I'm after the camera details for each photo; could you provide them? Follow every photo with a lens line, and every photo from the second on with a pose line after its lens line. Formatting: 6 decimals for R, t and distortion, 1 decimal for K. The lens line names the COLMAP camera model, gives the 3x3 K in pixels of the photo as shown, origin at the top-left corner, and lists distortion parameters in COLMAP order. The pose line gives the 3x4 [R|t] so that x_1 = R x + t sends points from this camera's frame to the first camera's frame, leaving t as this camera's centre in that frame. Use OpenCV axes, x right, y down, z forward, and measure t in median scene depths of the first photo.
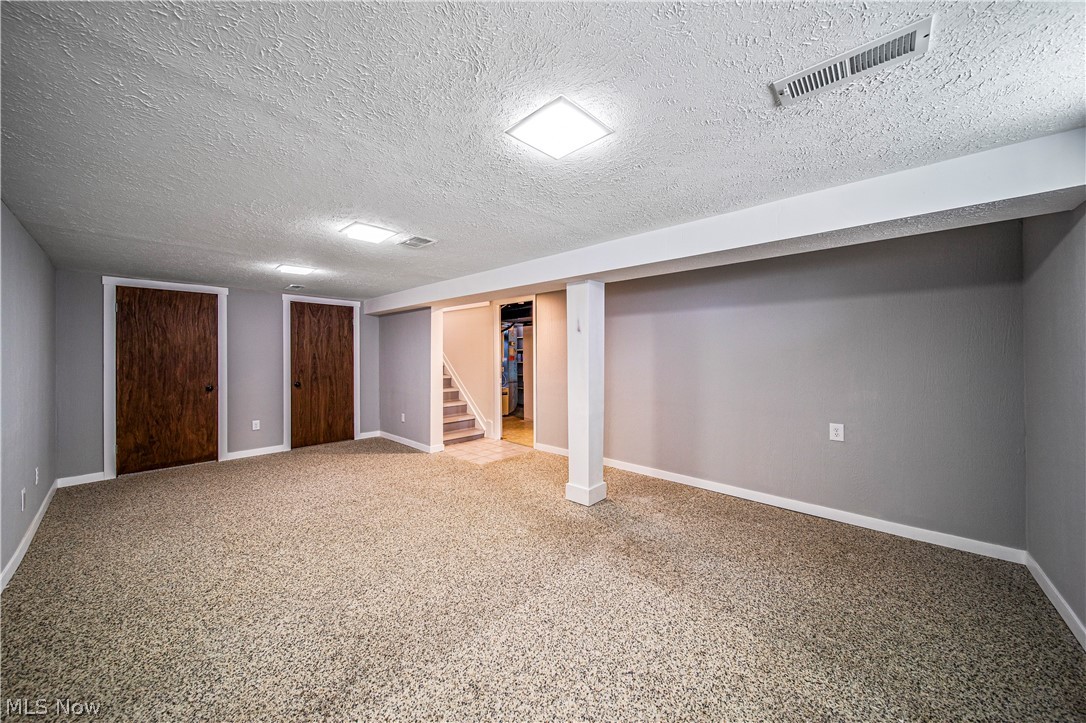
lens RADIAL K [[384.2, 0, 543.3], [0, 384.2, 355.2], [0, 0, 1]] dist [-0.001280, -0.000279]
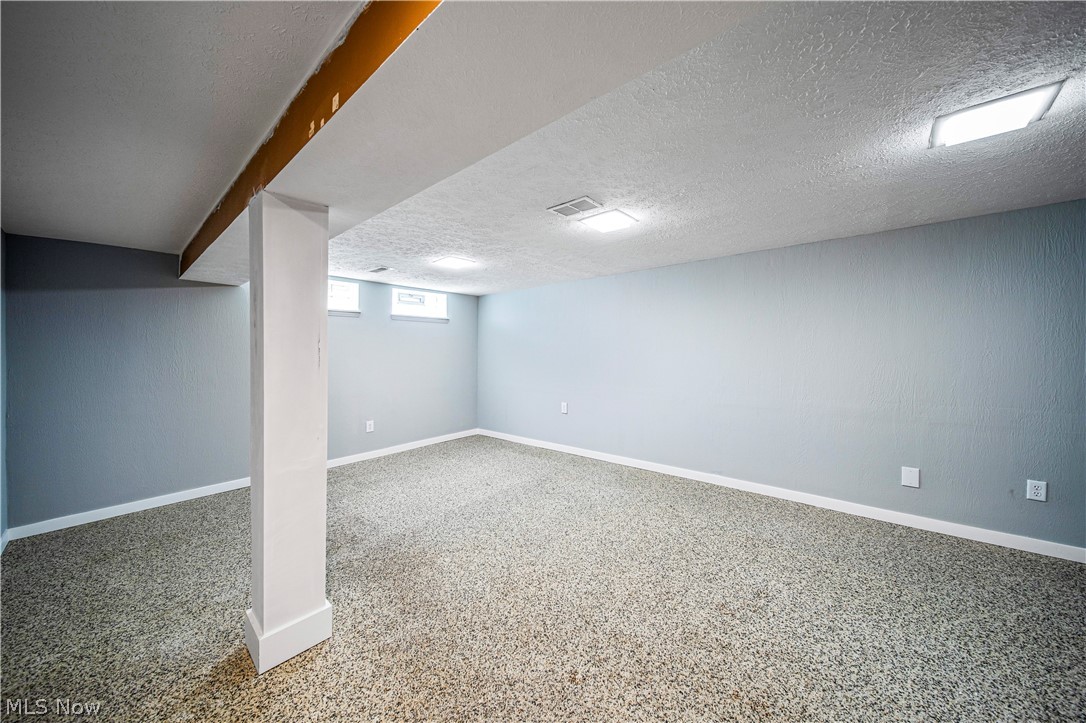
lens RADIAL K [[372.5, 0, 541.6], [0, 372.5, 350.8], [0, 0, 1]] dist [0.000101, -0.000001]
pose [[-0.999670, 0.013133, -0.022084, -0.271144], [0.013208, 0.999908, -0.003236, 0.005670], [0.022040, -0.003527, -0.999751, 1.918290]]
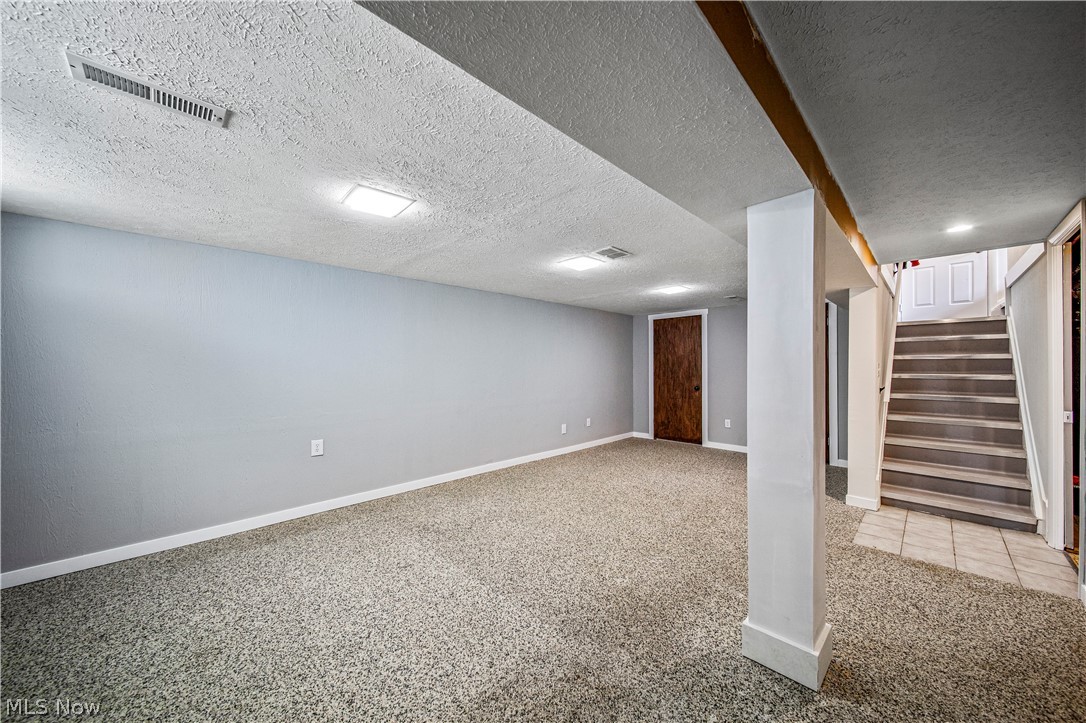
lens RADIAL K [[381.3, 0, 535.7], [0, 381.3, 368.7], [0, 0, 1]] dist [-0.000189, -0.000207]
pose [[-0.067876, 0.009328, -0.997650, 0.776456], [0.004882, 0.999947, 0.009017, 0.010031], [0.997682, -0.004258, -0.067918, 0.927043]]
